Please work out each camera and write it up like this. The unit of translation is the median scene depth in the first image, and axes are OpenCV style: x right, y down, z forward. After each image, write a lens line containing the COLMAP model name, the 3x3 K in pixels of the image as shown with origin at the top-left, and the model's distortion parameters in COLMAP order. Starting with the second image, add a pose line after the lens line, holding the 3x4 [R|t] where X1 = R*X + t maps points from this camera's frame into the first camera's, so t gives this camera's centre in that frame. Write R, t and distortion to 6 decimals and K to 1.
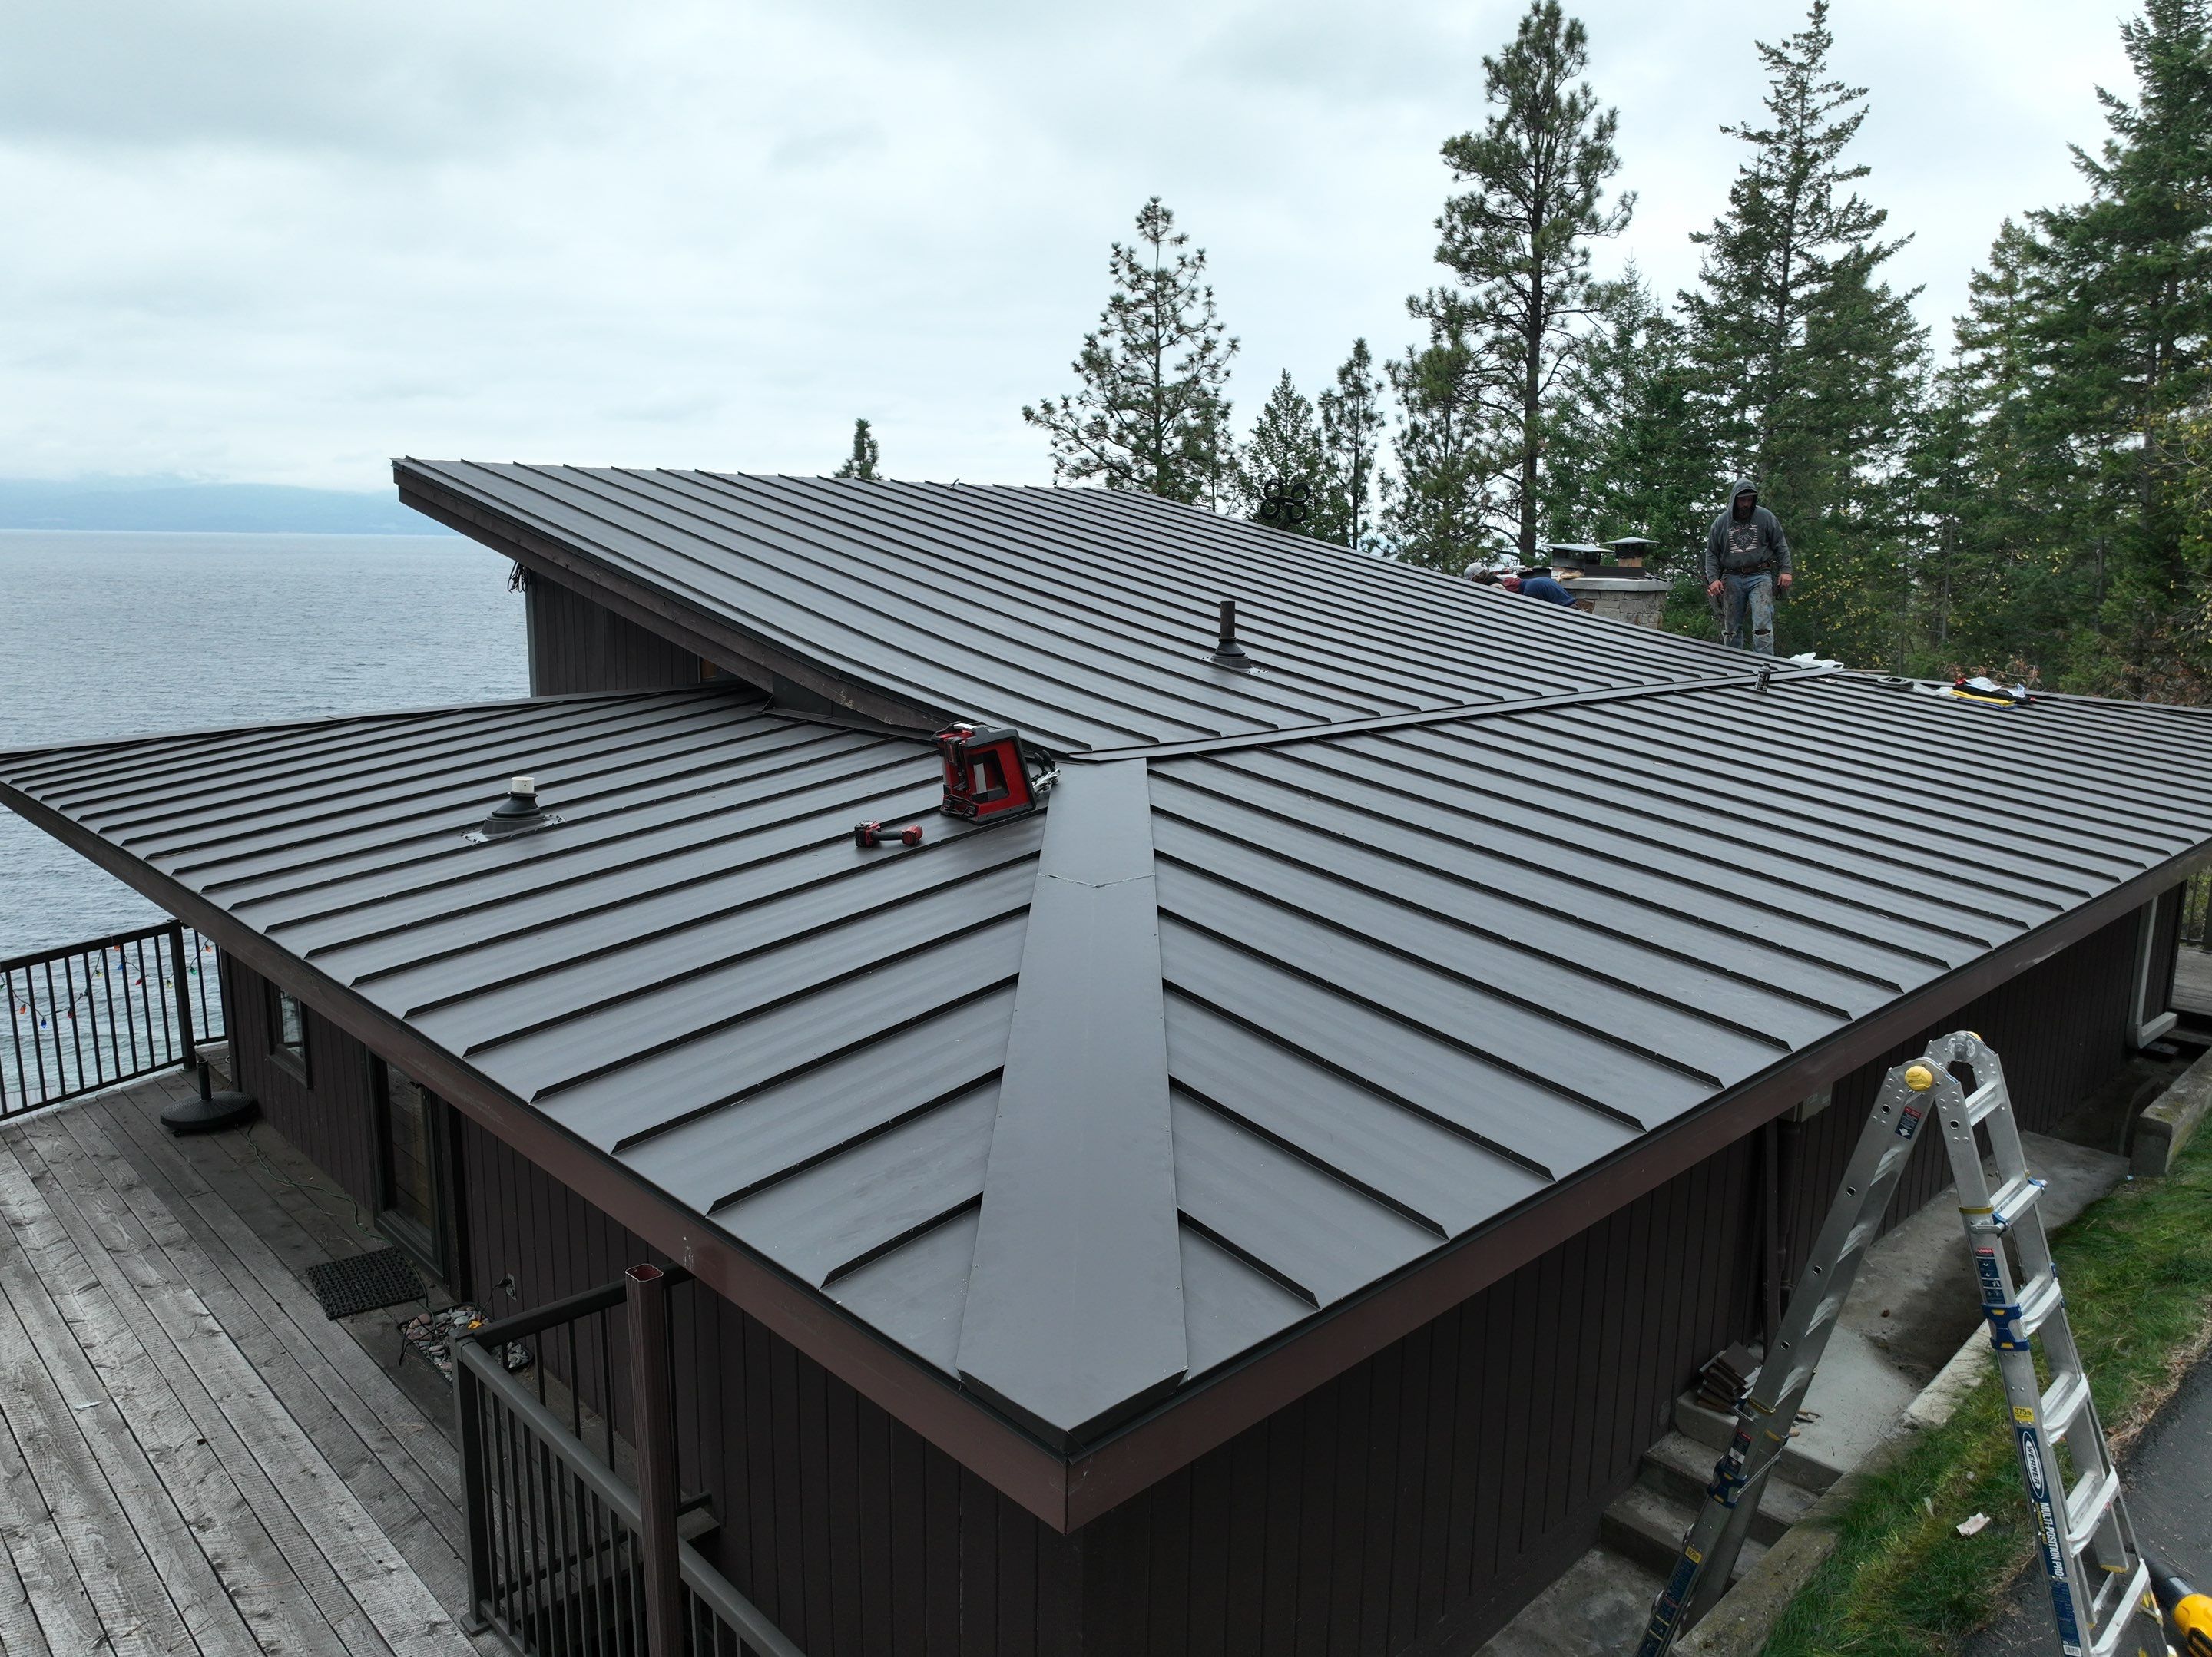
lens RADIAL K [[1558.7, 0, 1100.7], [0, 1558.7, 836.0], [0, 0, 1]] dist [-0.003072, 0.021549]
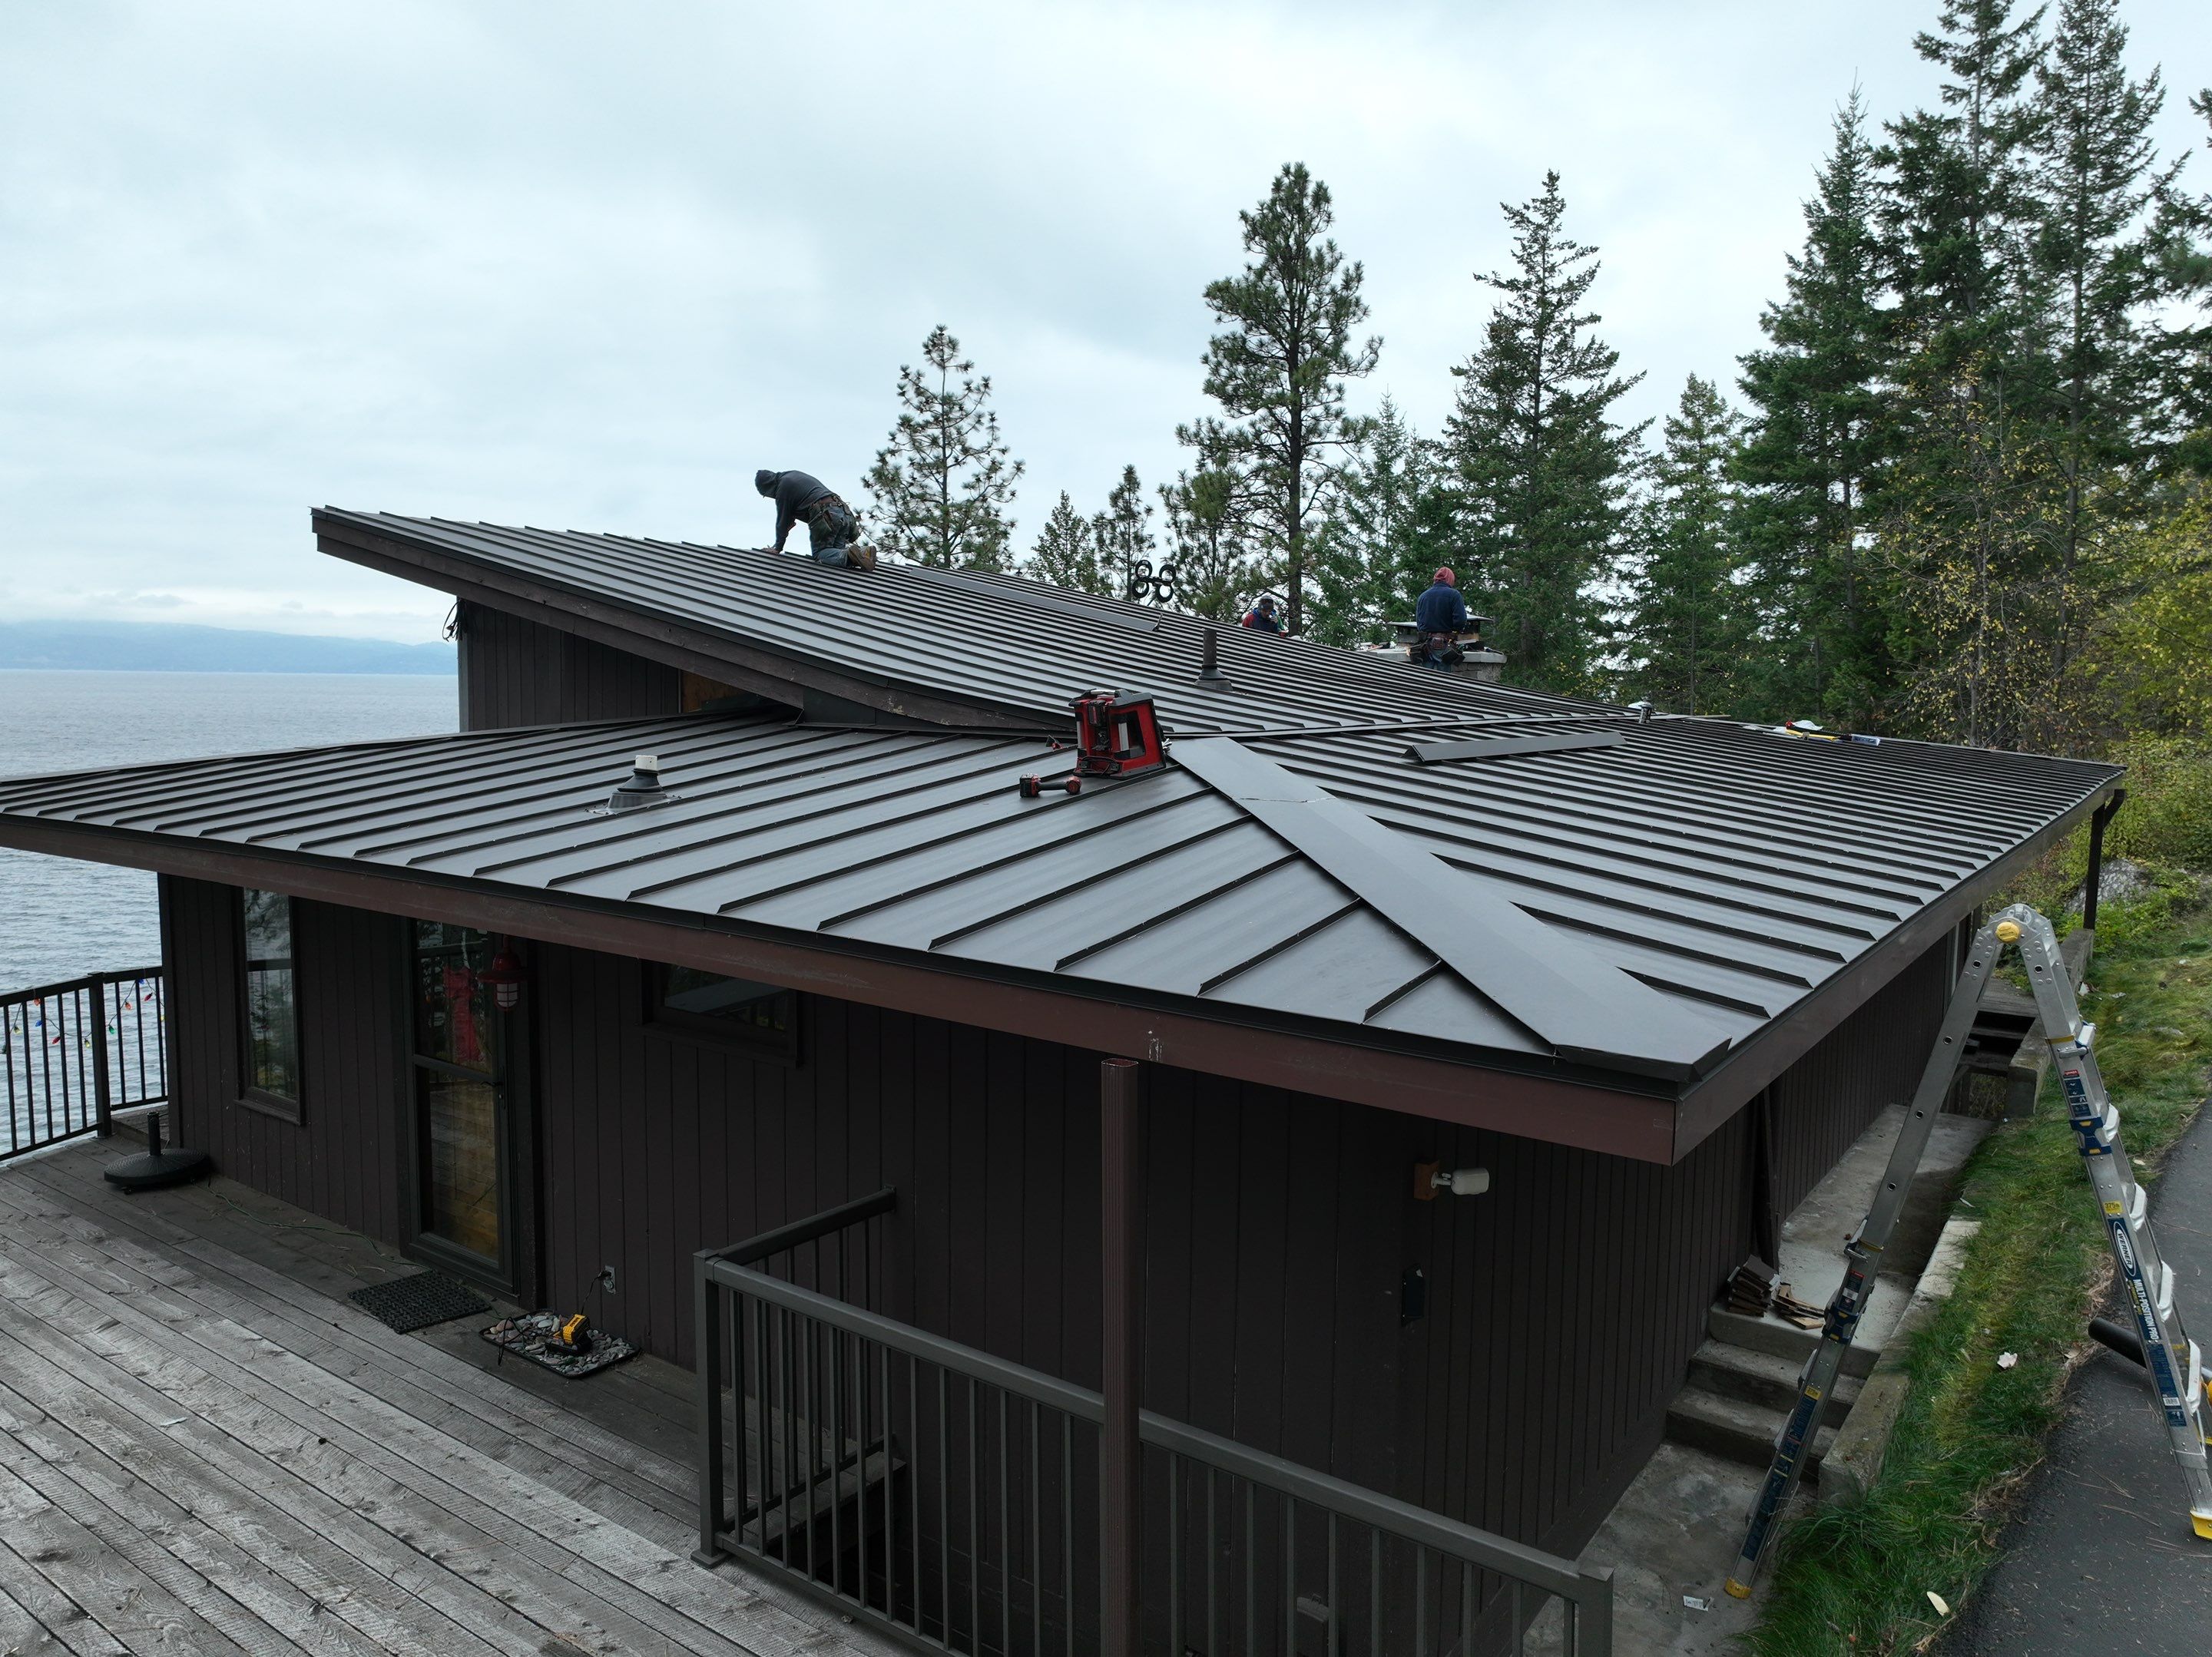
lens RADIAL K [[1558.7, 0, 1102.0], [0, 1558.7, 837.8], [0, 0, 1]] dist [-0.003072, 0.021549]
pose [[0.984930, -0.018225, 0.171991, -0.136365], [0.032668, 0.996136, -0.081520, 0.058825], [-0.169841, 0.085910, 0.981720, -0.024634]]
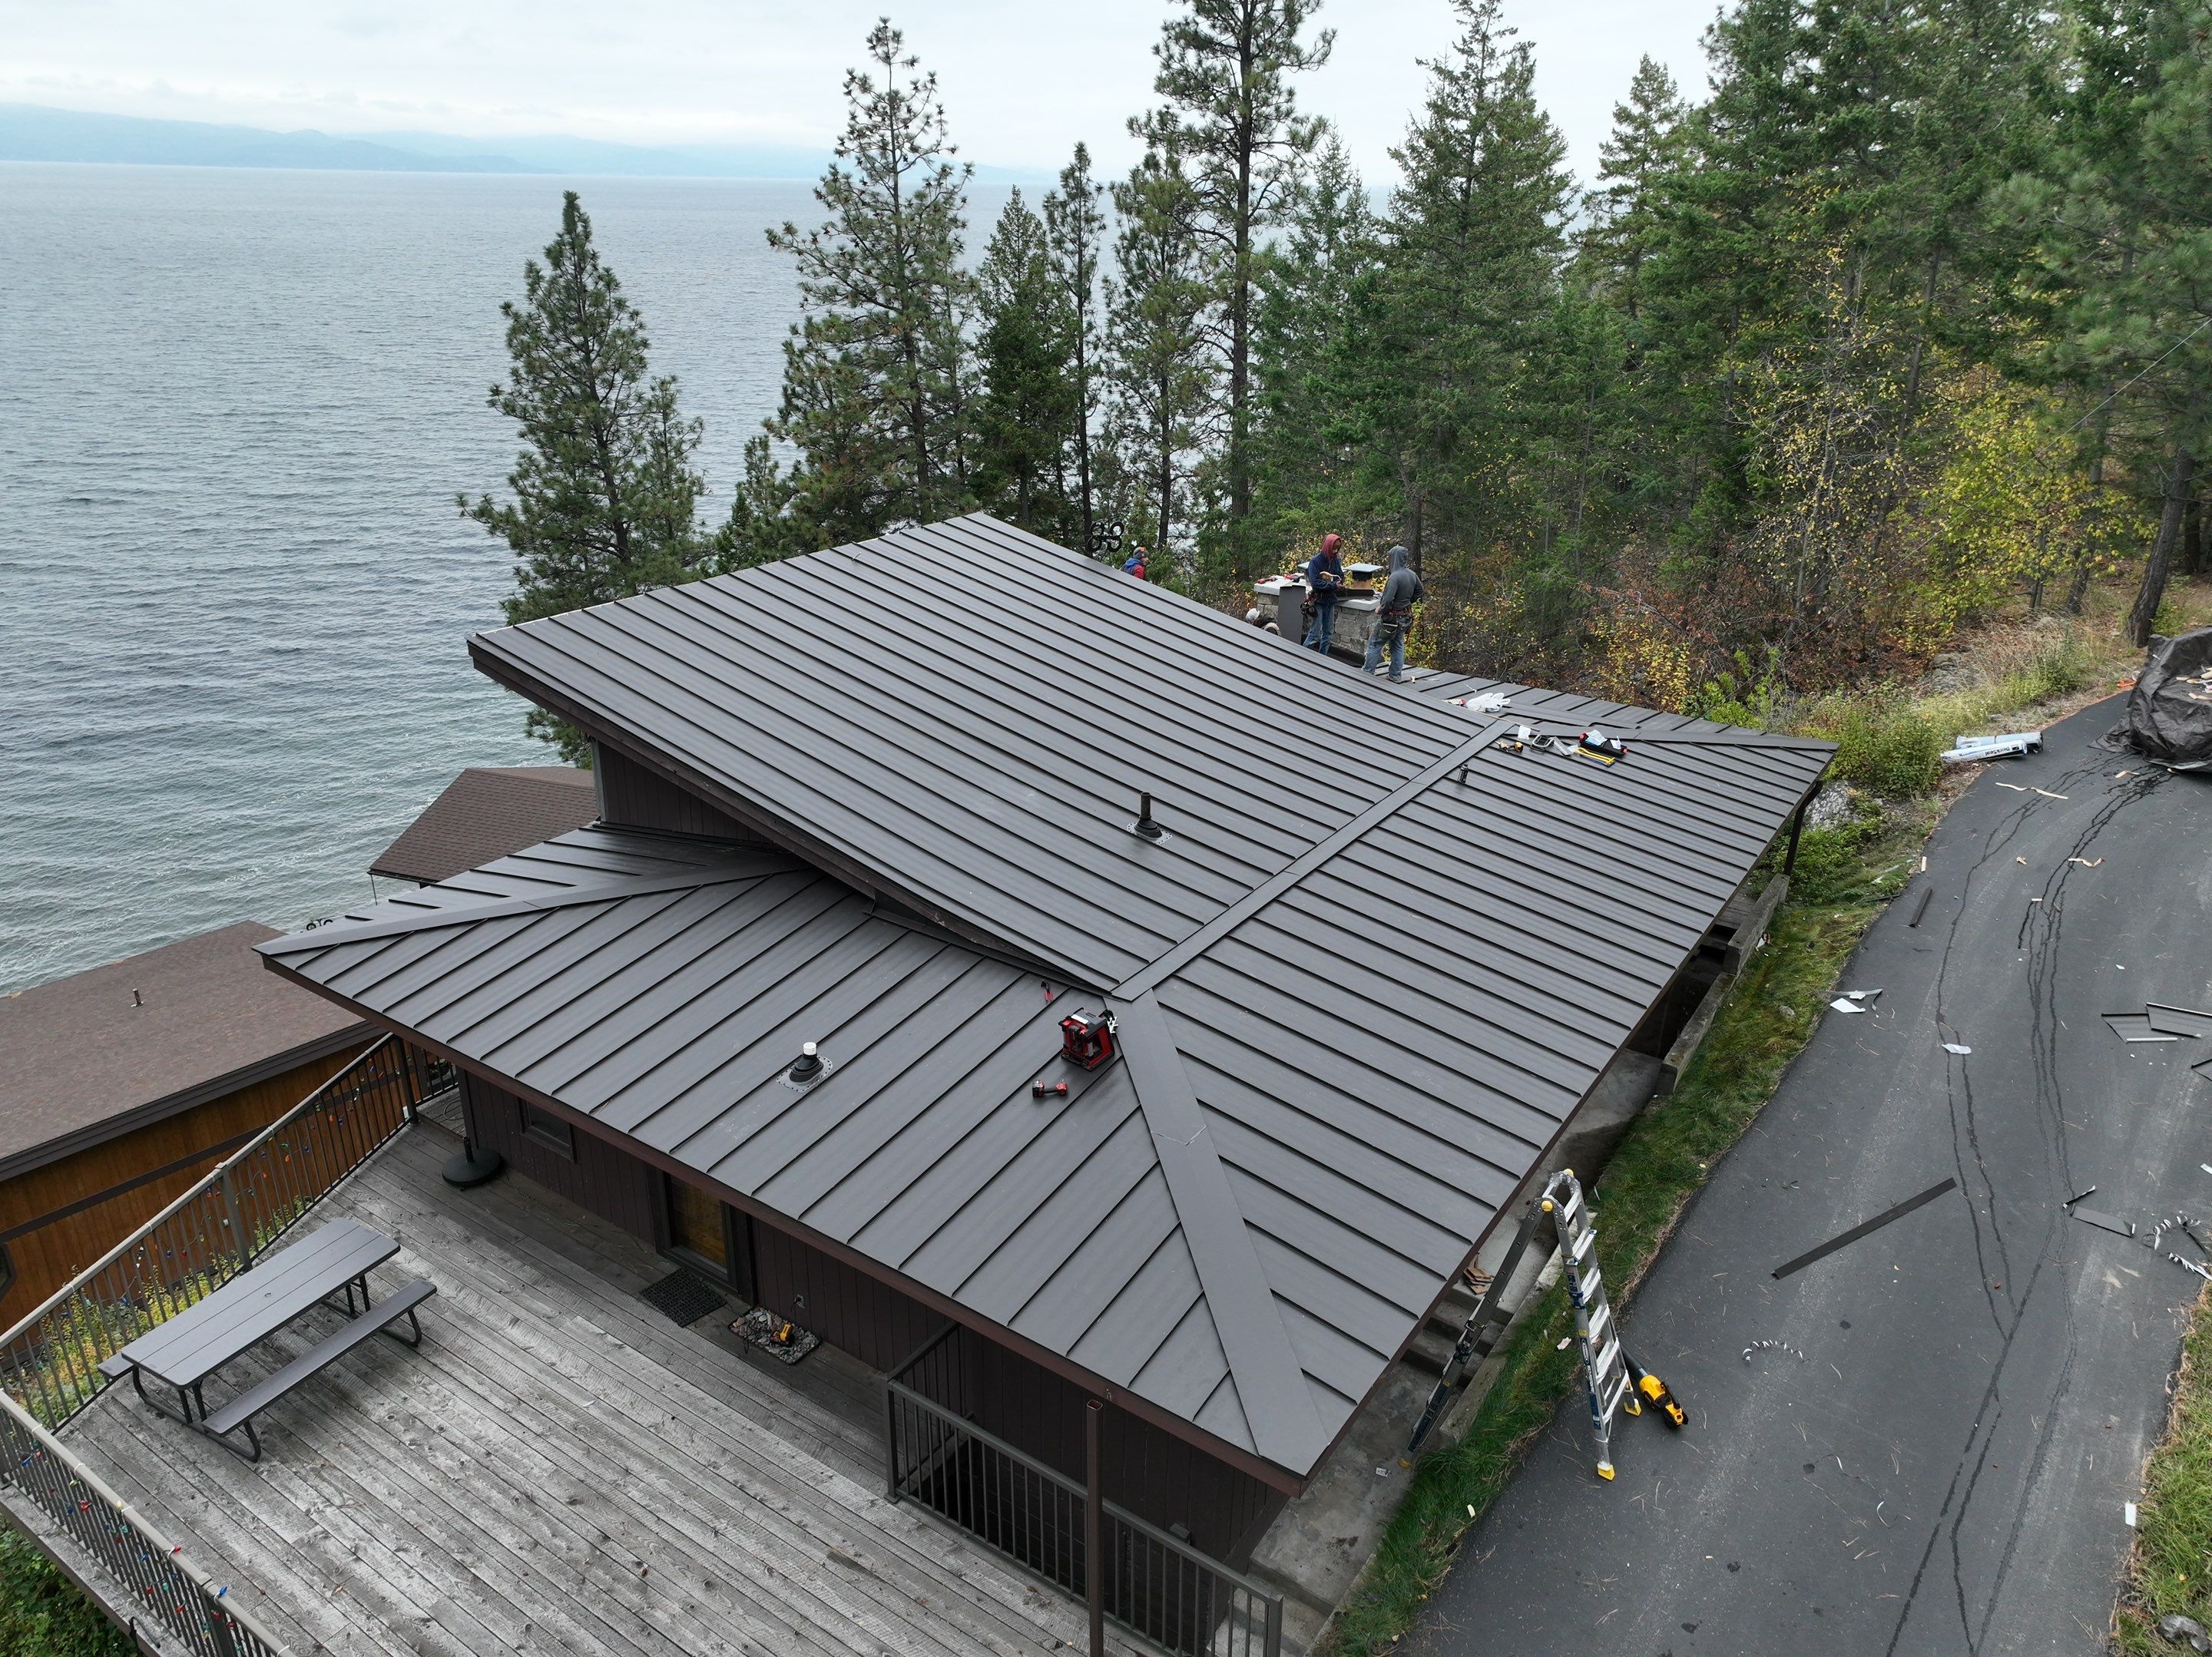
lens RADIAL K [[1558.7, 0, 1100.6], [0, 1558.7, 838.6], [0, 0, 1]] dist [-0.003072, 0.021549]
pose [[0.978797, -0.075968, 0.190226, -0.197249], [0.032914, 0.974946, 0.219993, -0.340101], [-0.202173, -0.209067, 0.956774, -0.363763]]
